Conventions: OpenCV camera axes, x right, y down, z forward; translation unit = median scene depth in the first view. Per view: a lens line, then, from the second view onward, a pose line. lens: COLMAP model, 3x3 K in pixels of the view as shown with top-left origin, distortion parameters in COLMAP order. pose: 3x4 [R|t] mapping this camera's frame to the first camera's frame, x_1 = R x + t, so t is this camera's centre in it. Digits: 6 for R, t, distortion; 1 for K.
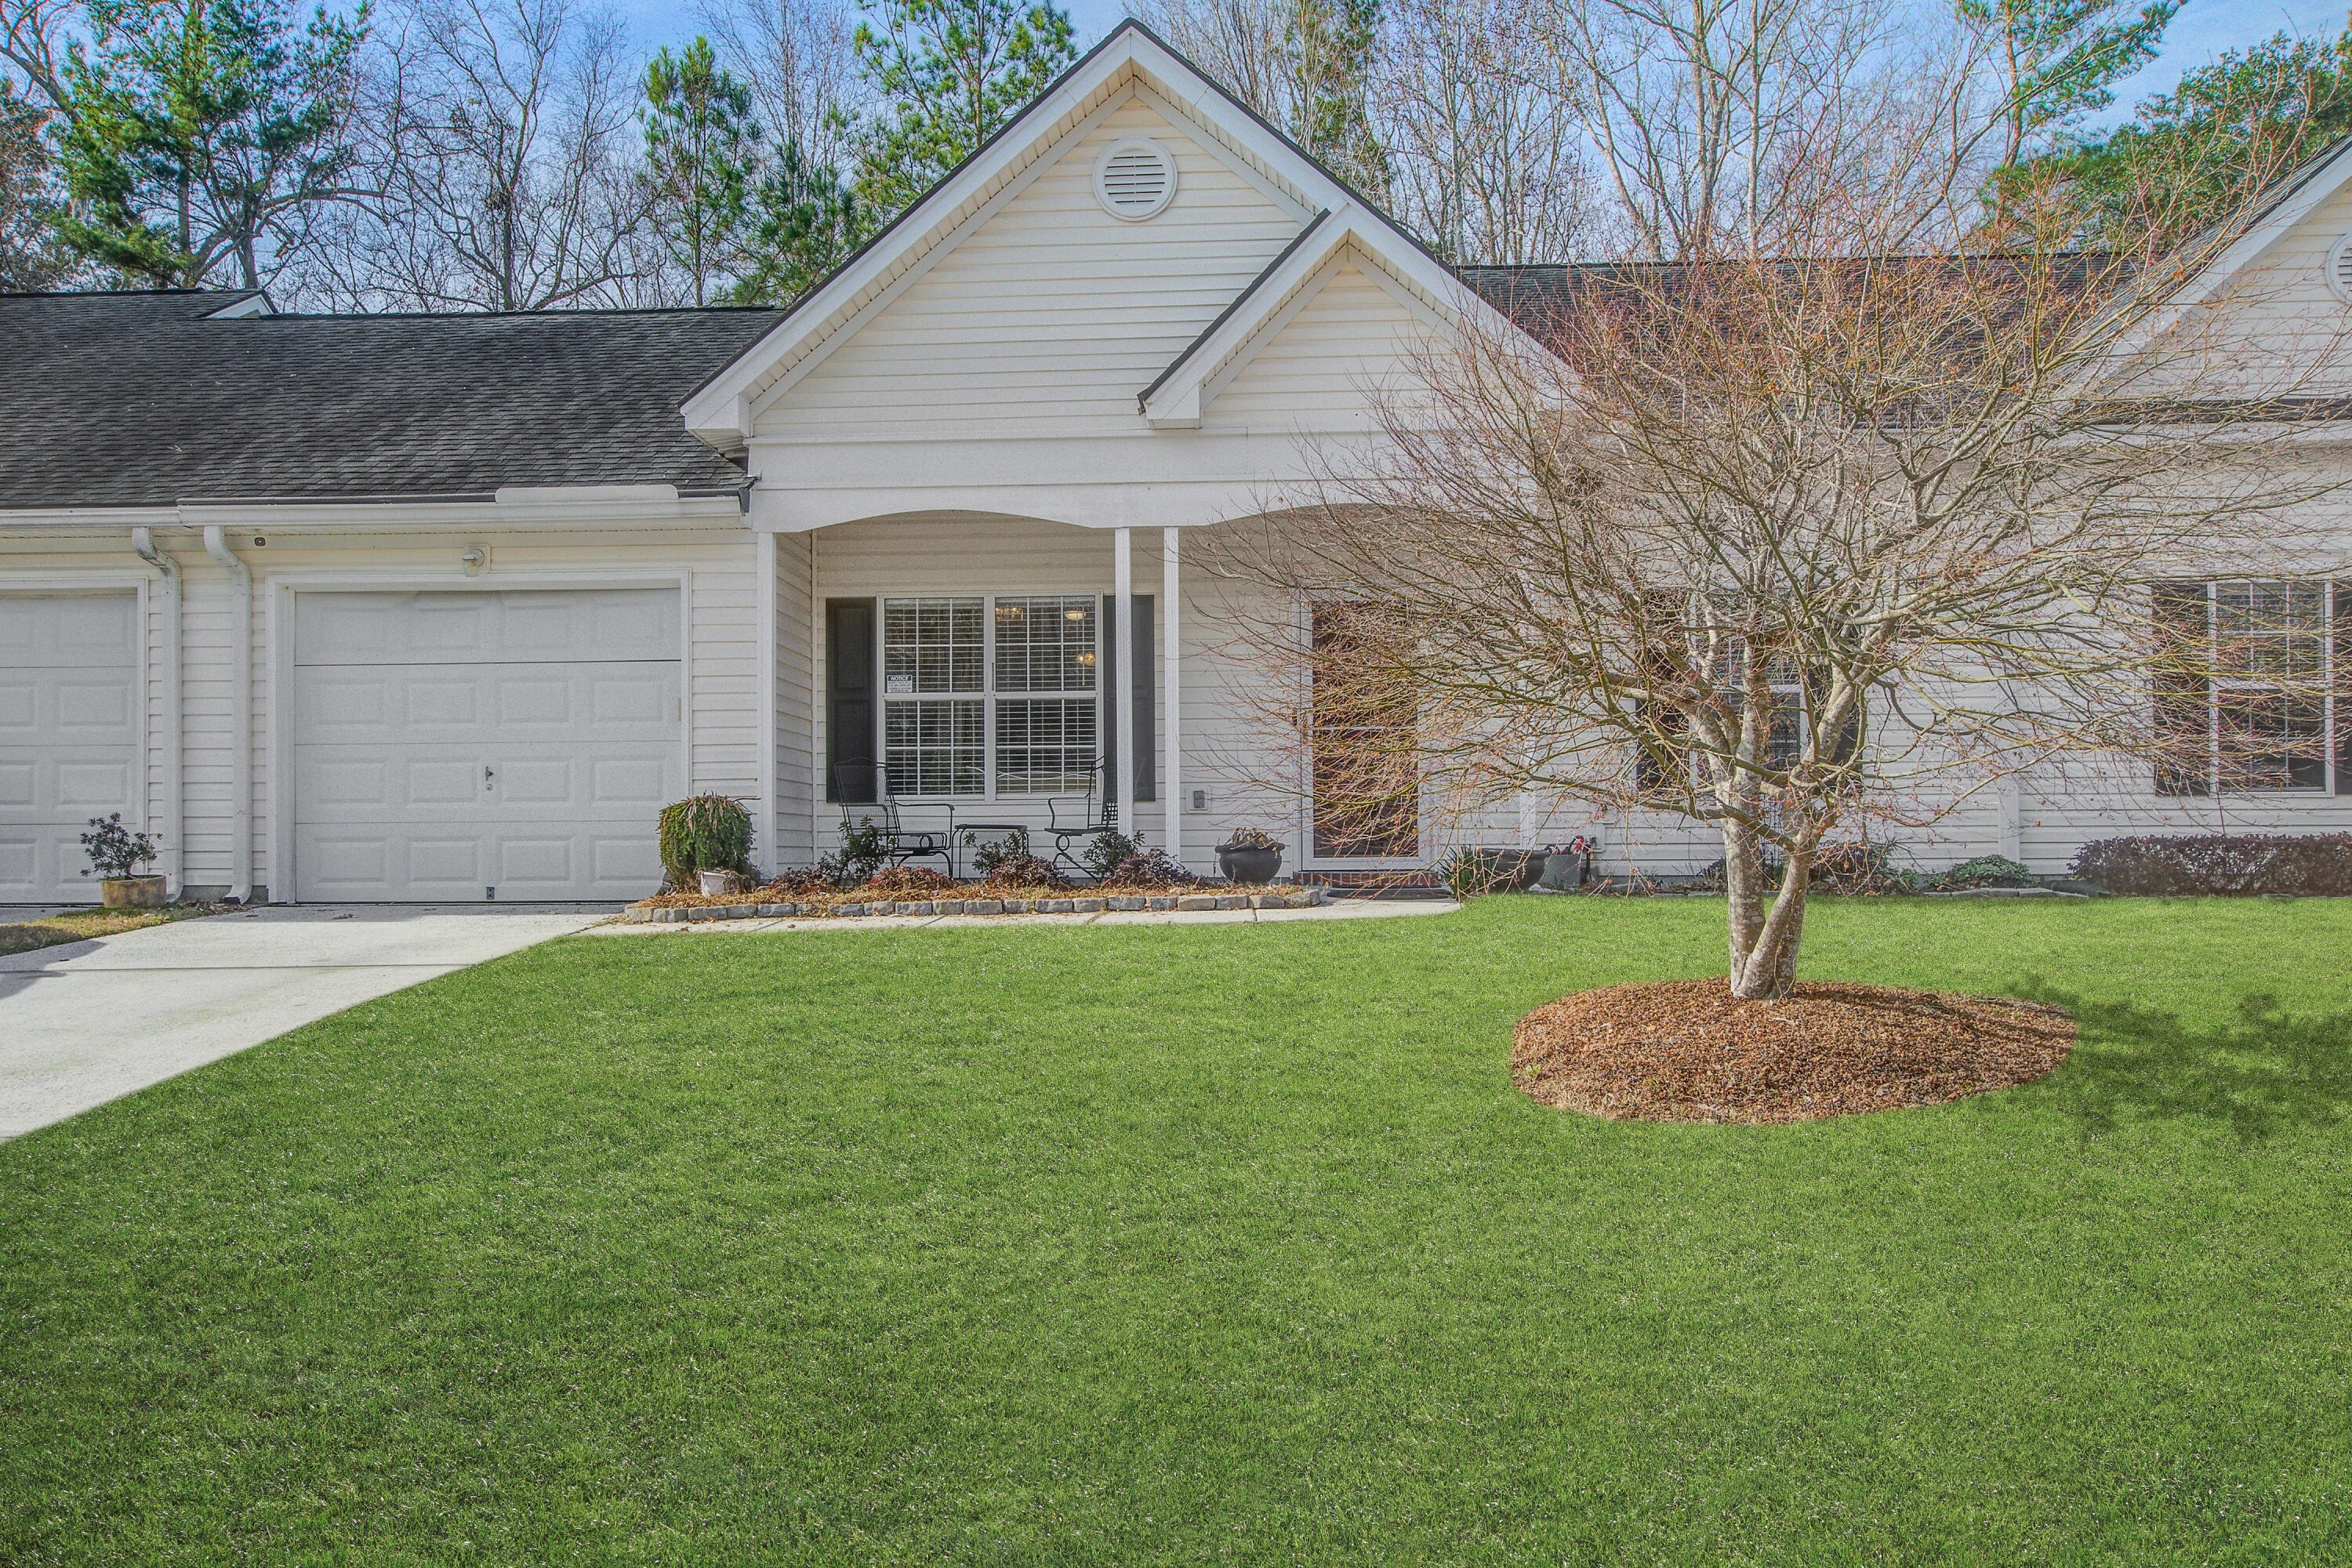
lens RADIAL K [[1888.3, 0, 1175.0], [0, 1888.3, 799.4], [0, 0, 1]] dist [0.013481, 0.007320]
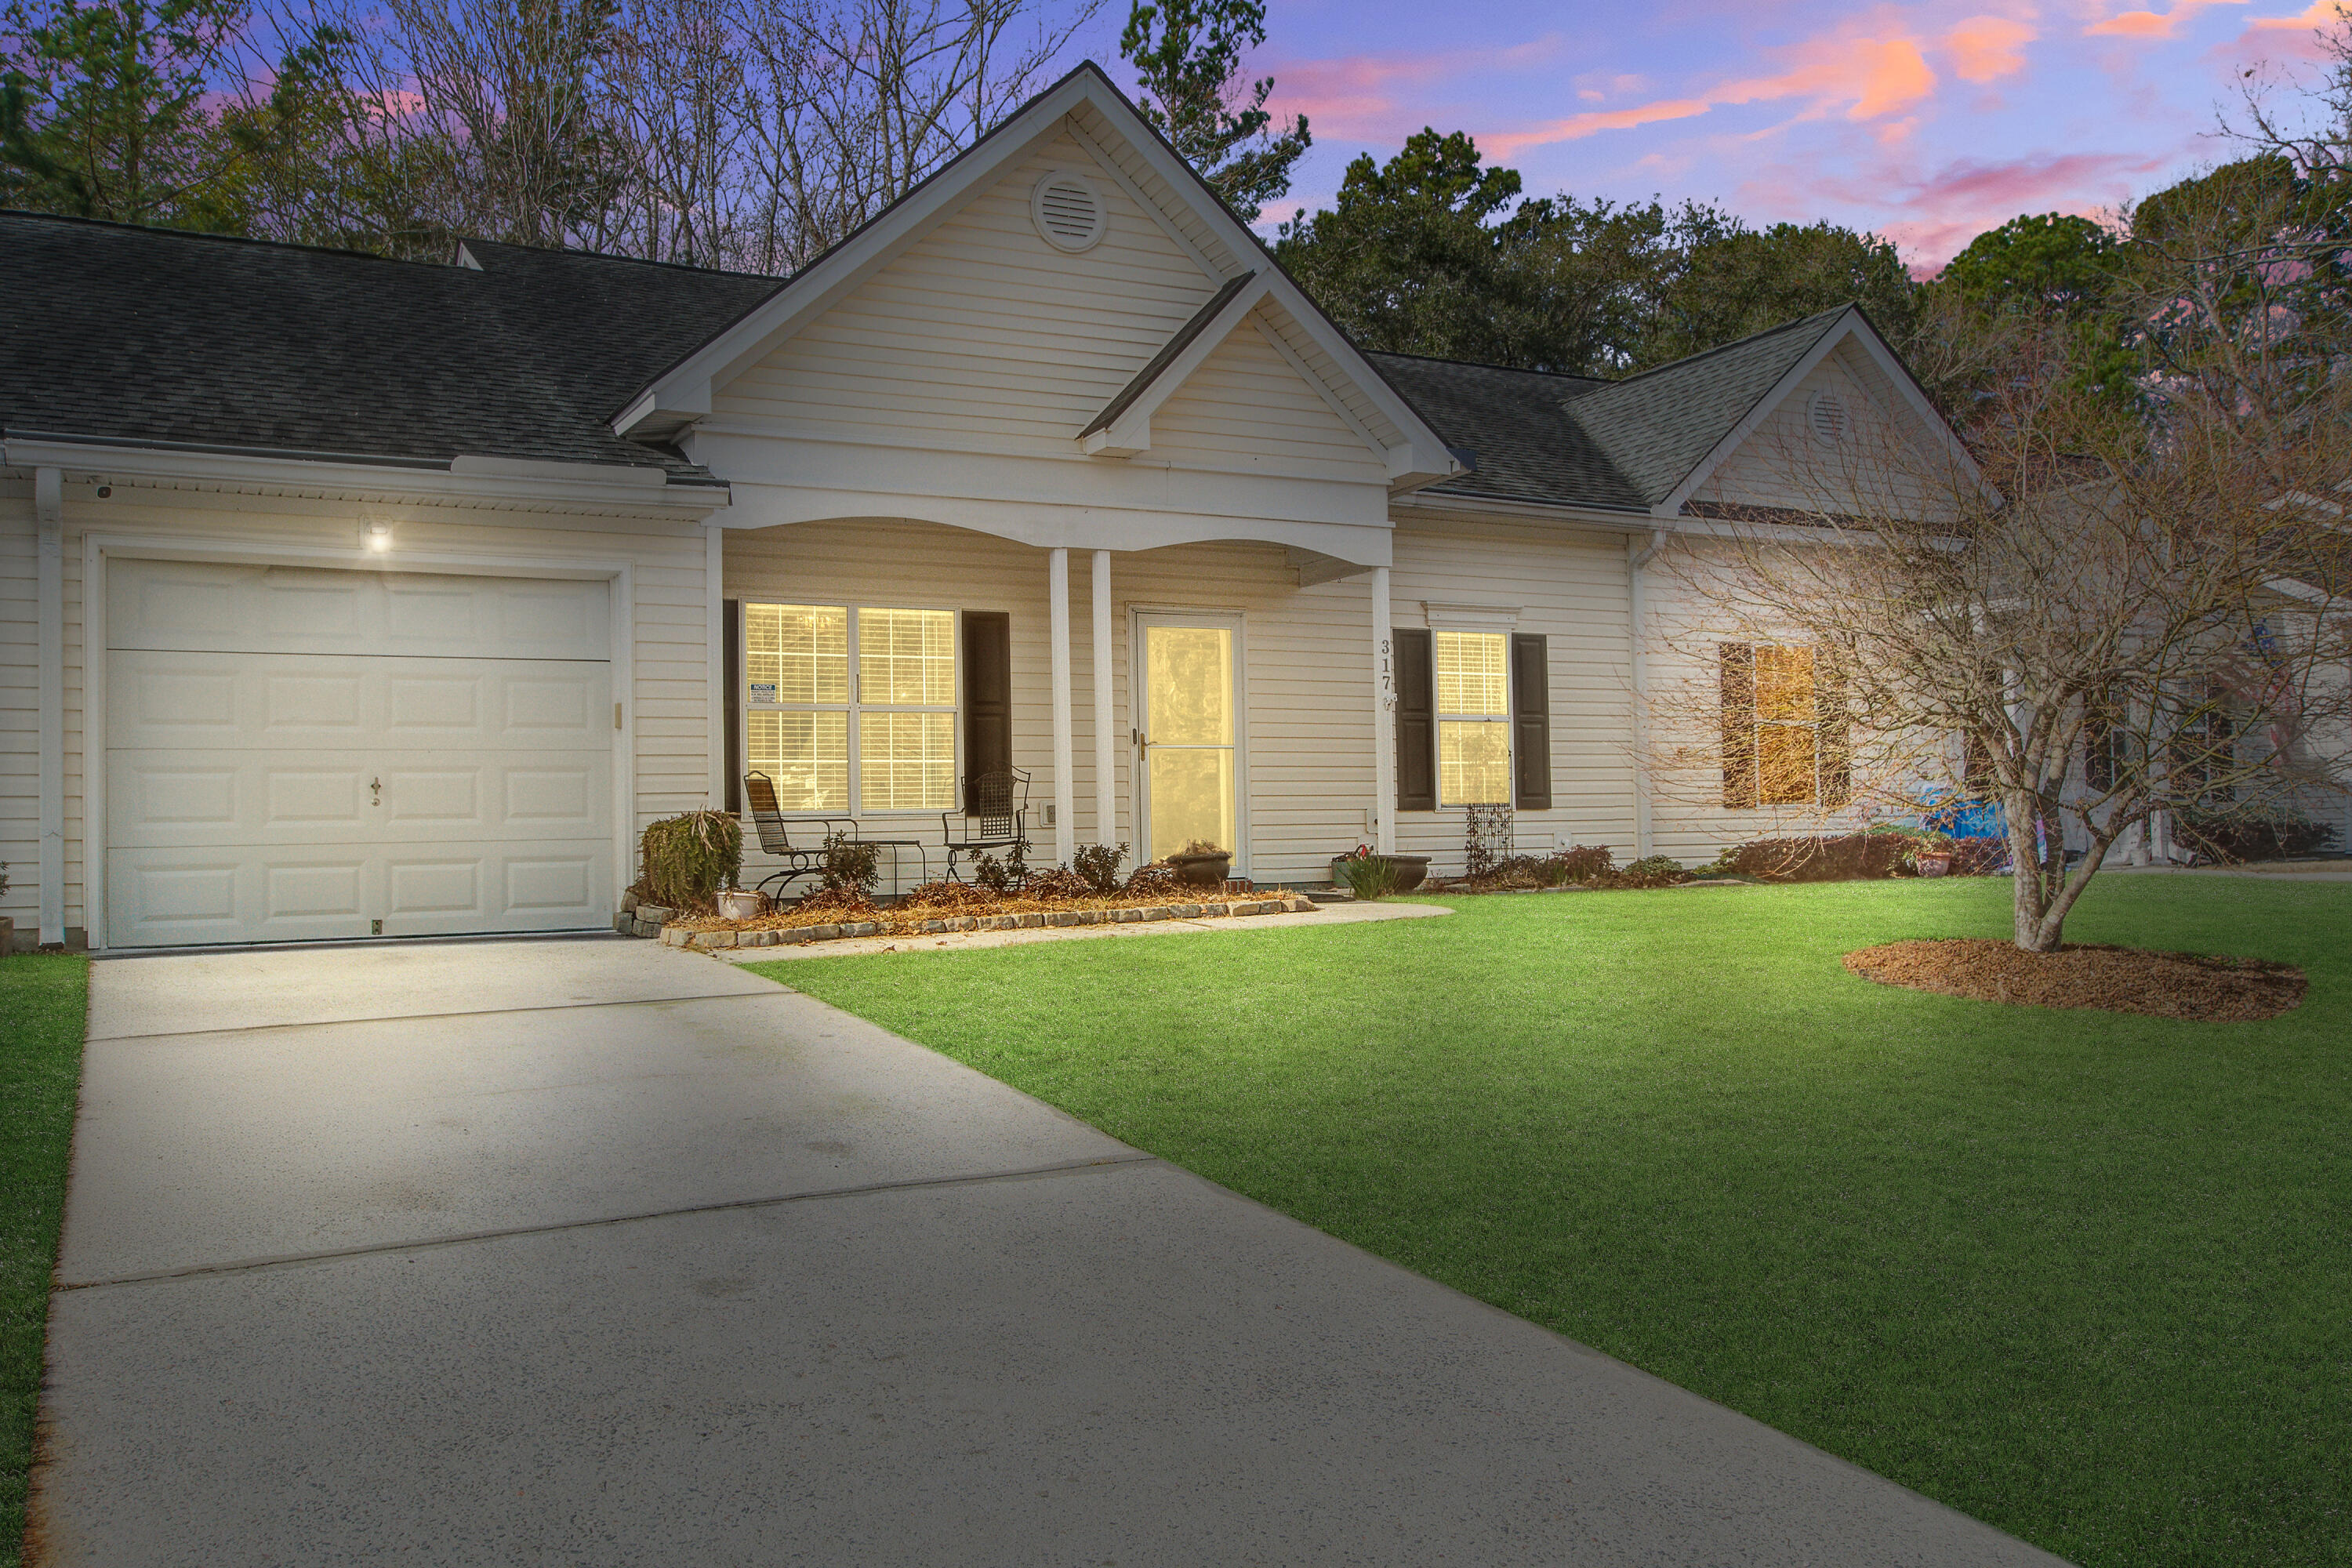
lens RADIAL K [[1929.0, 0, 1173.9], [0, 1929.0, 784.4], [0, 0, 1]] dist [0.006966, 0.001469]
pose [[0.851959, 0.003352, 0.523598, -0.521656], [0.006921, 0.999820, -0.017662, 0.003427], [-0.523563, 0.018671, 0.851782, 0.077866]]
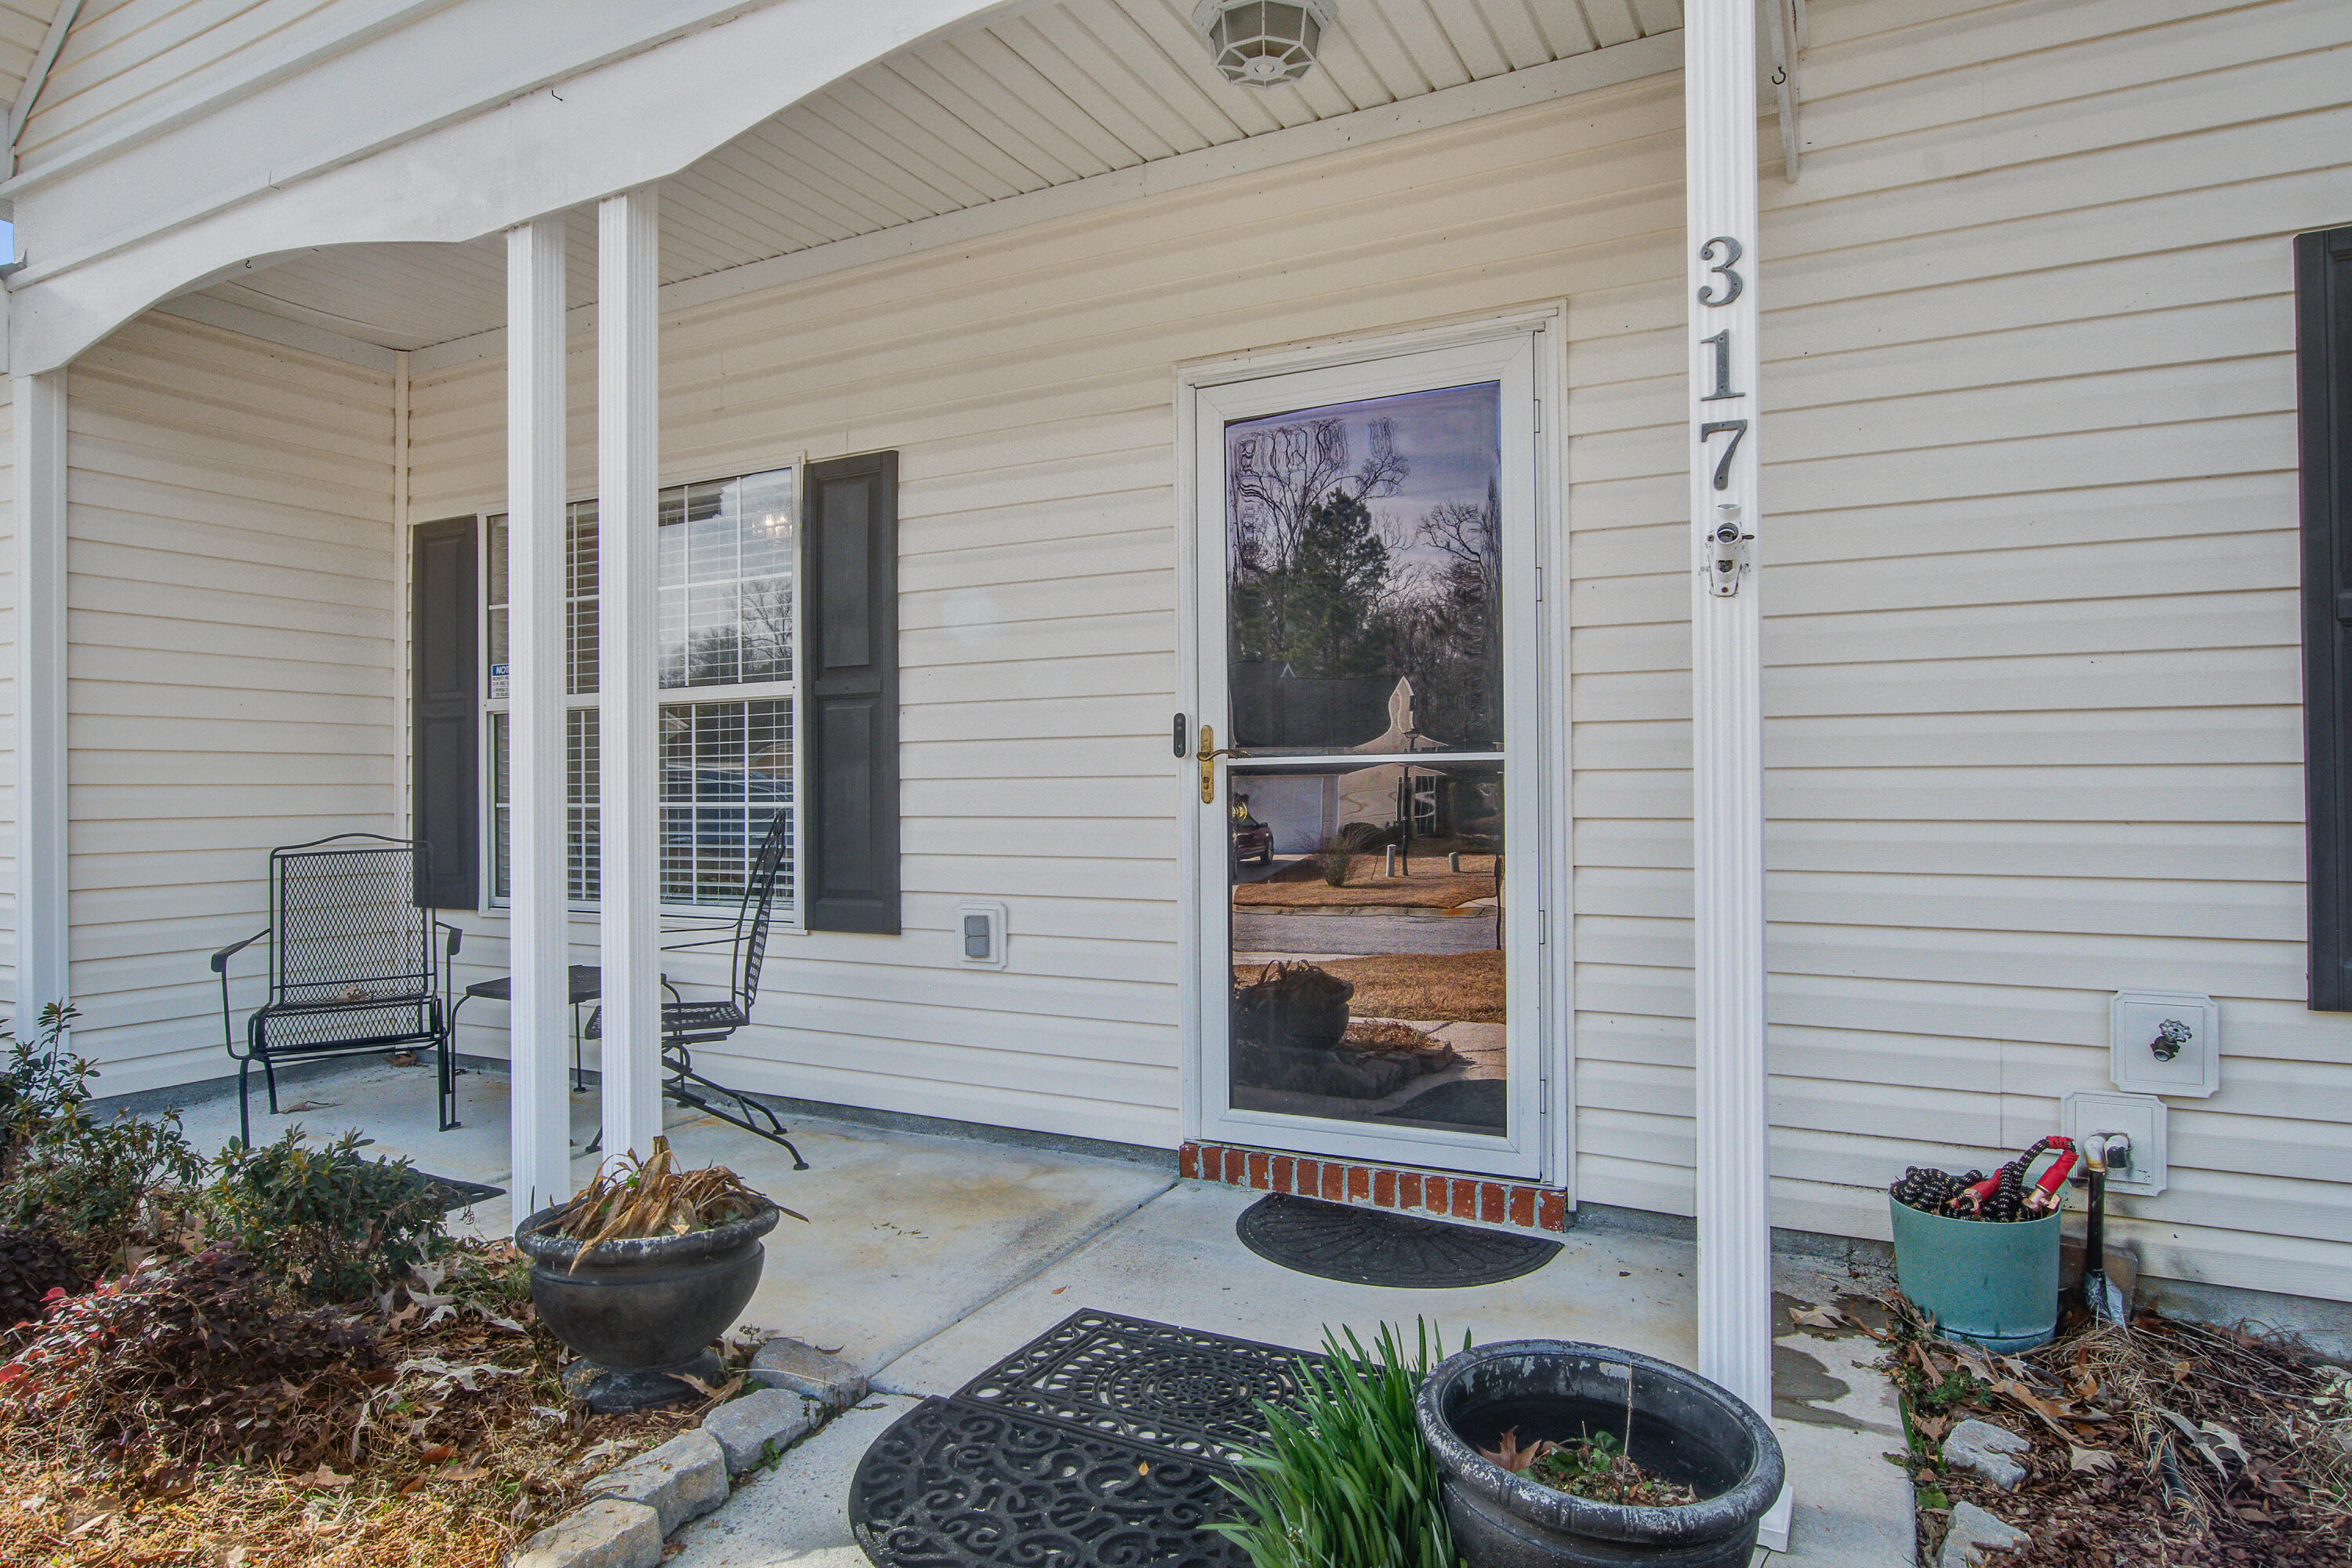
lens RADIAL K [[1376.3, 0, 1173.9], [0, 1376.3, 774.2], [0, 0, 1]] dist [-0.019096, 0.000249]
pose [[0.906932, -0.008258, -0.421196, 0.192222], [0.018204, 0.999642, 0.019599, -0.043554], [0.420883, -0.025443, 0.906758, 0.811527]]
